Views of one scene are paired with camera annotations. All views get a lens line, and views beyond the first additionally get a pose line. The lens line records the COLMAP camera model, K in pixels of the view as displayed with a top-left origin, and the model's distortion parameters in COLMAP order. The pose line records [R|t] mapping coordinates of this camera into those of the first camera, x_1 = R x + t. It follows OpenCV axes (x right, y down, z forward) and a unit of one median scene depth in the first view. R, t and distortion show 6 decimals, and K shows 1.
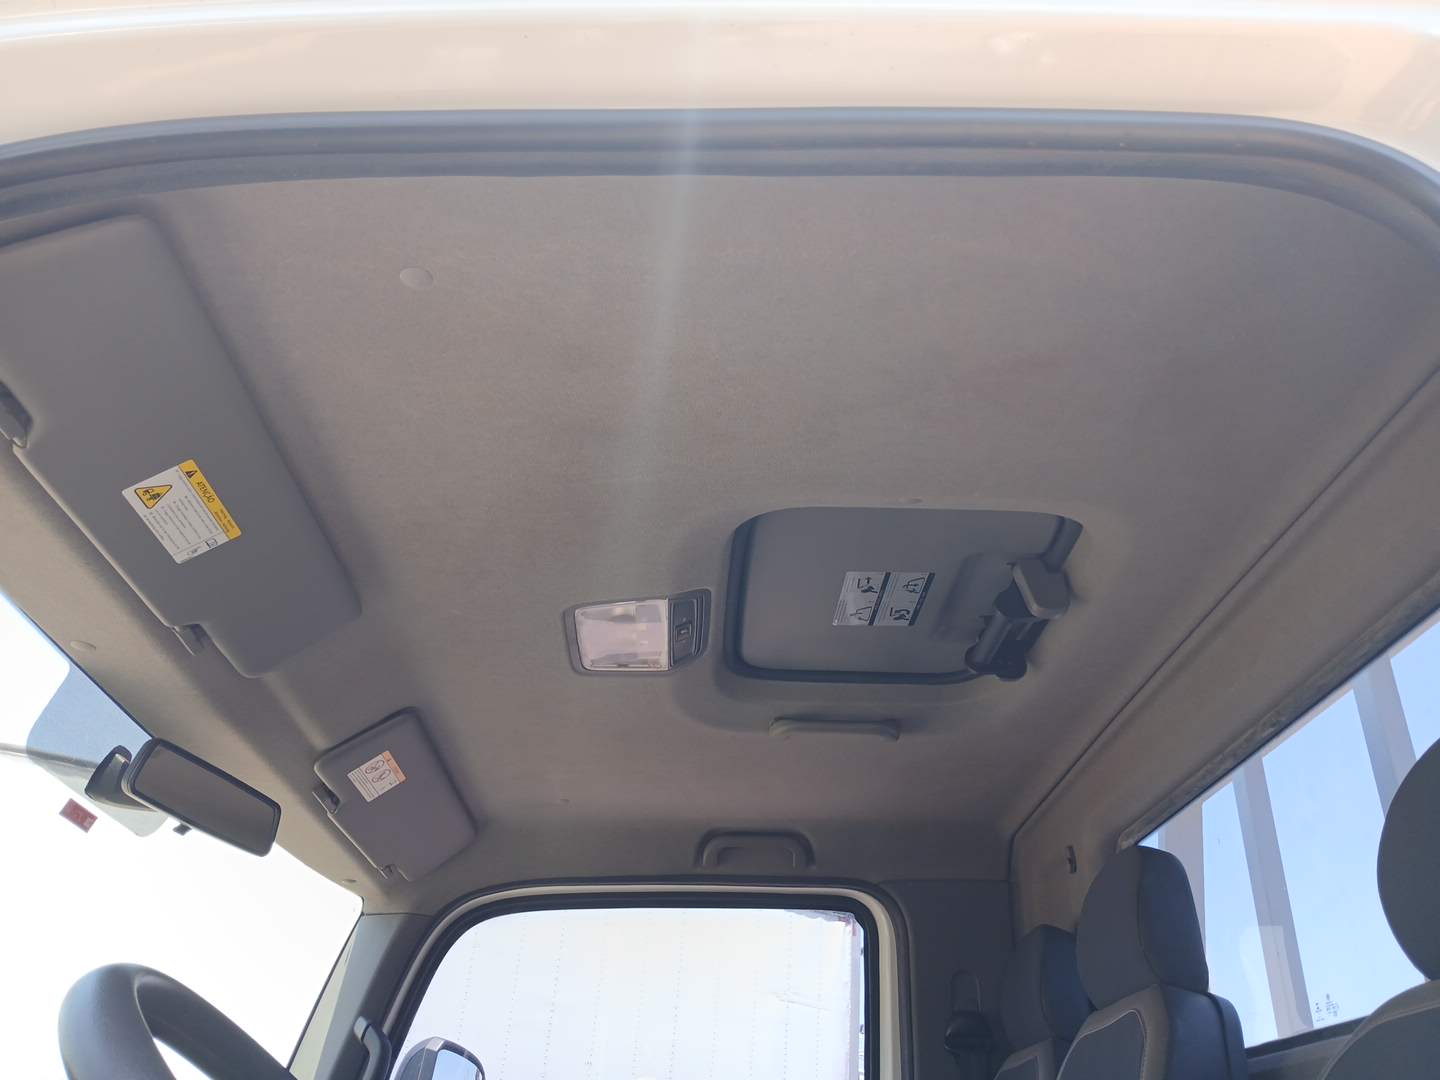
lens RADIAL K [[1112.1, 0, 720.0], [0, 1112.1, 540.0], [0, 0, 1]] dist [0.111417, -0.234563]
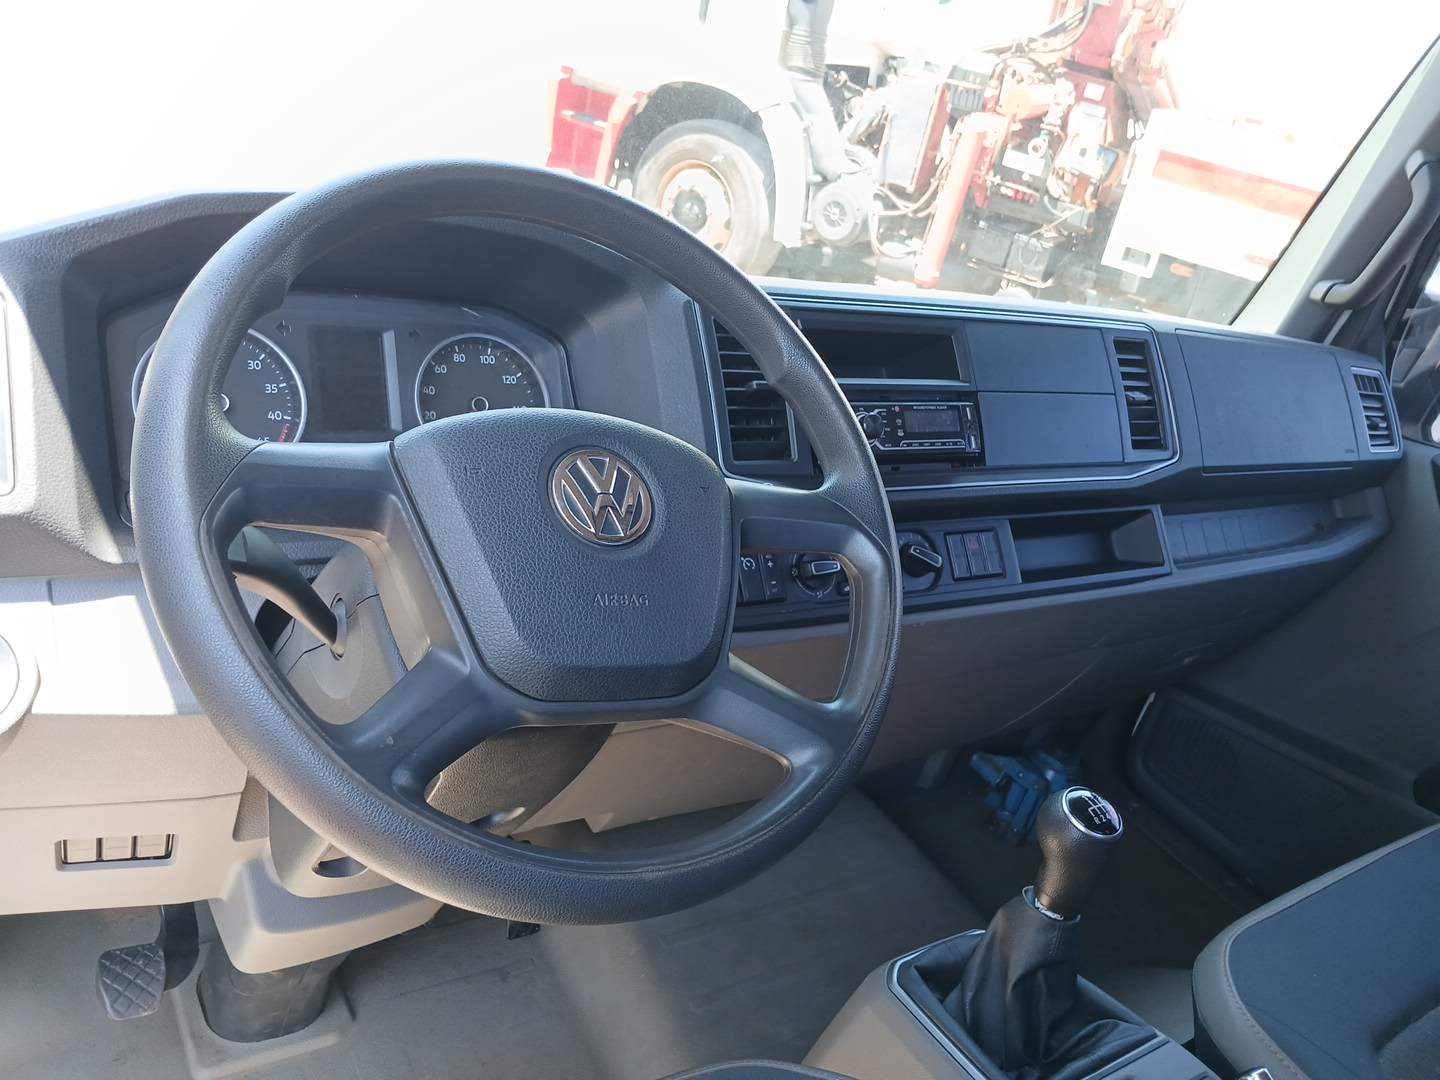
lens RADIAL K [[1105.7, 0, 720.0], [0, 1105.7, 540.0], [0, 0, 1]] dist [-0.035497, -0.001797]
pose [[0.471708, 0.446964, -0.760075, 0.121070], [0.273148, 0.745529, 0.607928, 0.047608], [0.838380, -0.494377, 0.229585, 0.298067]]
